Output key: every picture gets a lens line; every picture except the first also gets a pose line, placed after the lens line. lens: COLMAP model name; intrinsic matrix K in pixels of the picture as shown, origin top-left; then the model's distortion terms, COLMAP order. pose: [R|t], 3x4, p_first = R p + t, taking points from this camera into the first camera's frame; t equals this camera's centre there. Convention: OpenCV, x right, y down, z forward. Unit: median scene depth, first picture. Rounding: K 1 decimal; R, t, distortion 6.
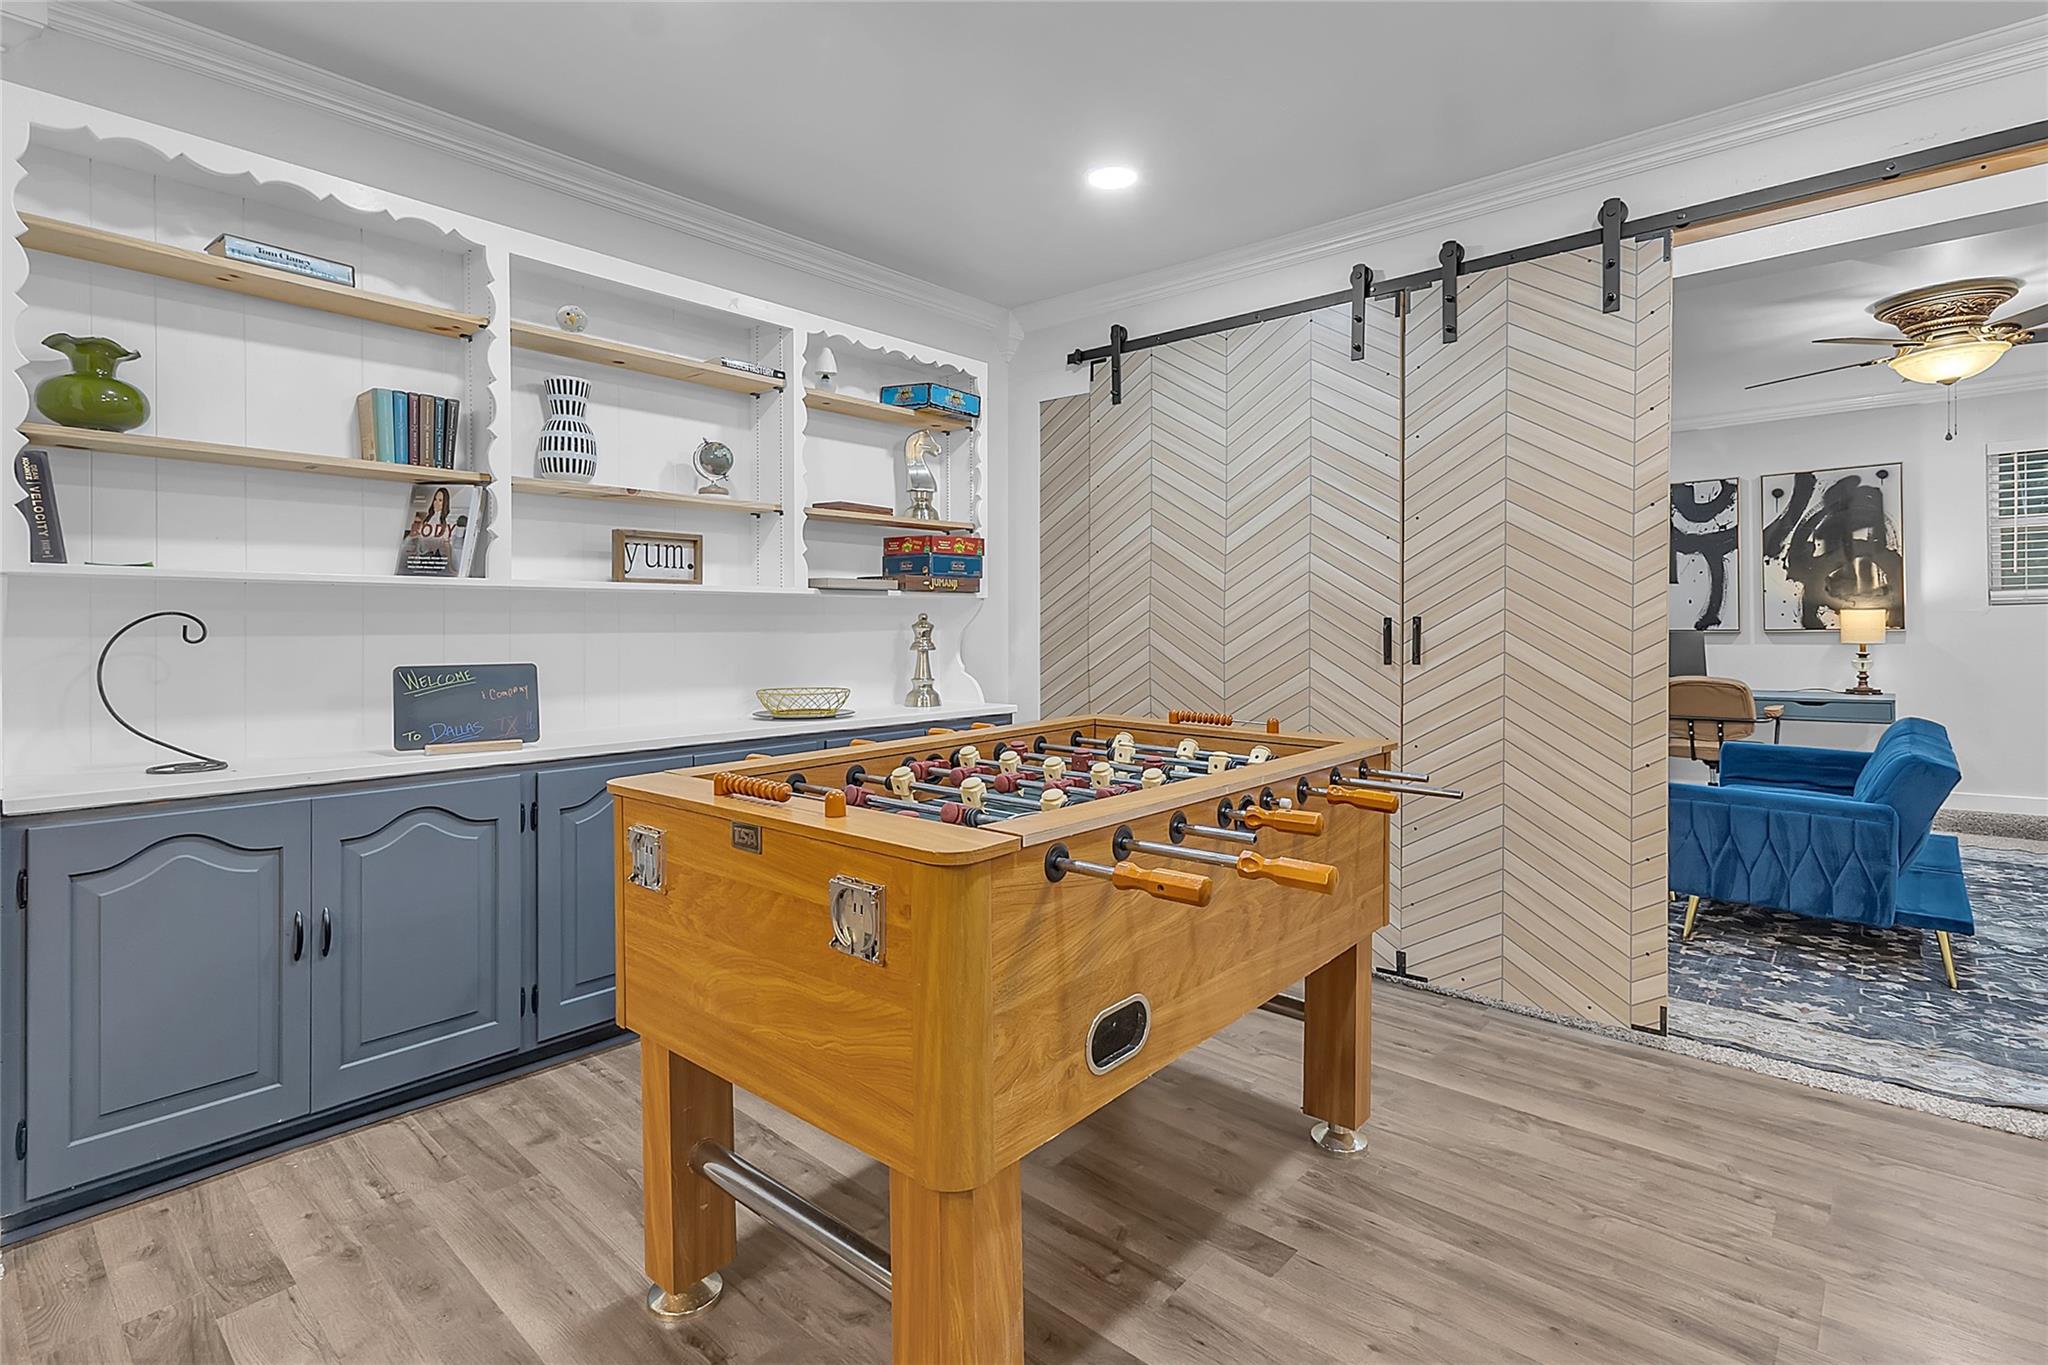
lens RADIAL K [[985.8, 0, 1013.8], [0, 985.8, 616.4], [0, 0, 1]] dist [0.028191, 0.000321]
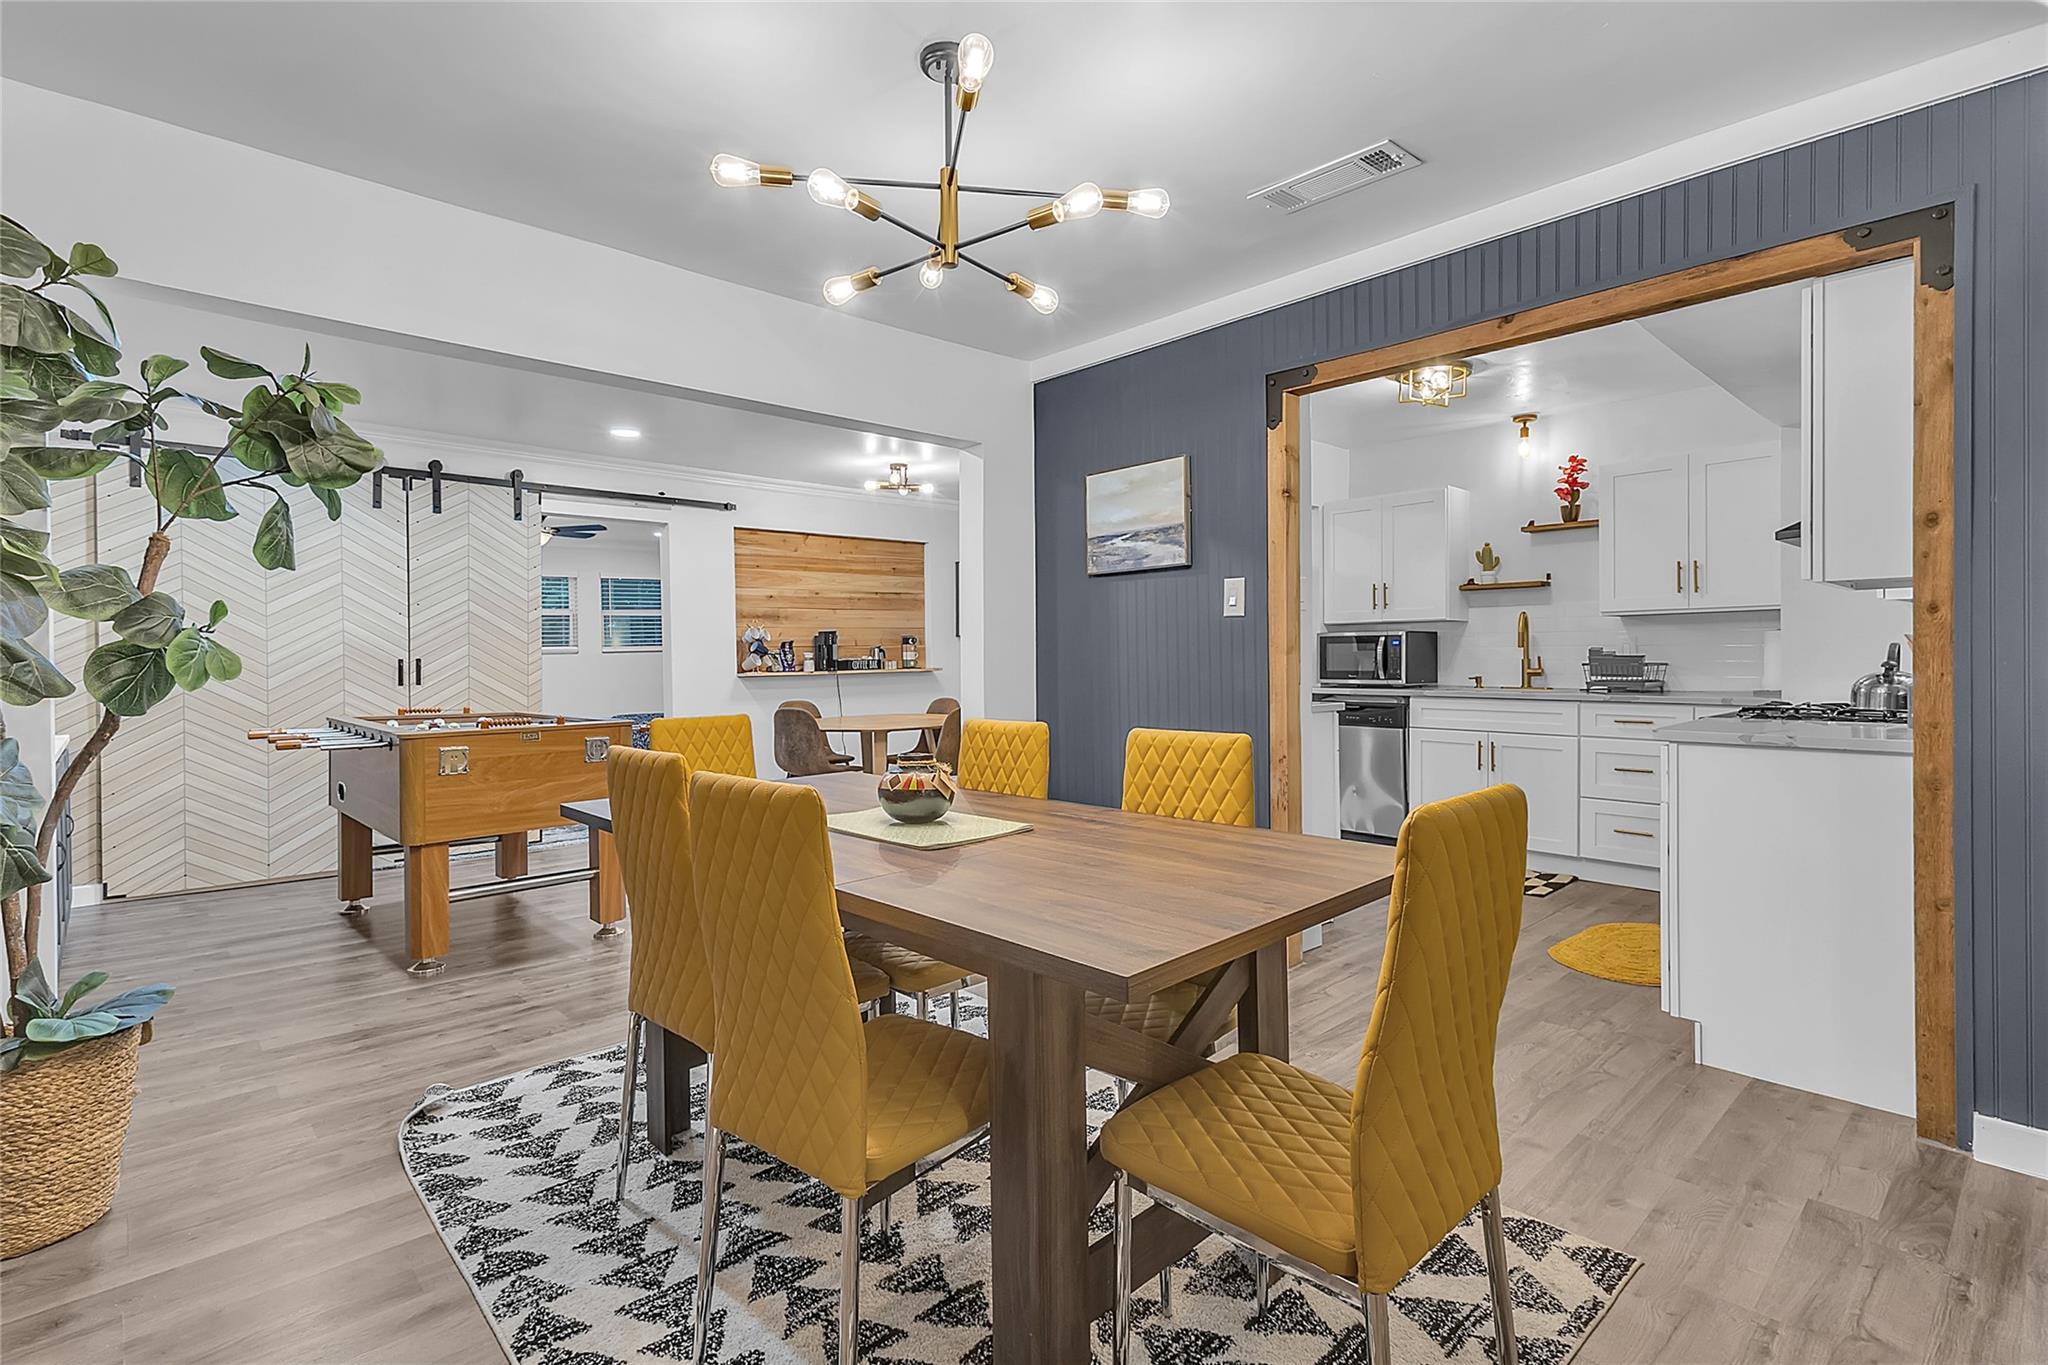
lens RADIAL K [[985.8, 0, 1024.0], [0, 985.8, 674.8], [0, 0, 1]] dist [0.028191, 0.000321]
pose [[0.080510, -0.011563, 0.996687, -1.338742], [0.009365, 0.999897, 0.010844, 0.020468], [-0.996710, 0.008461, 0.080610, -0.255753]]
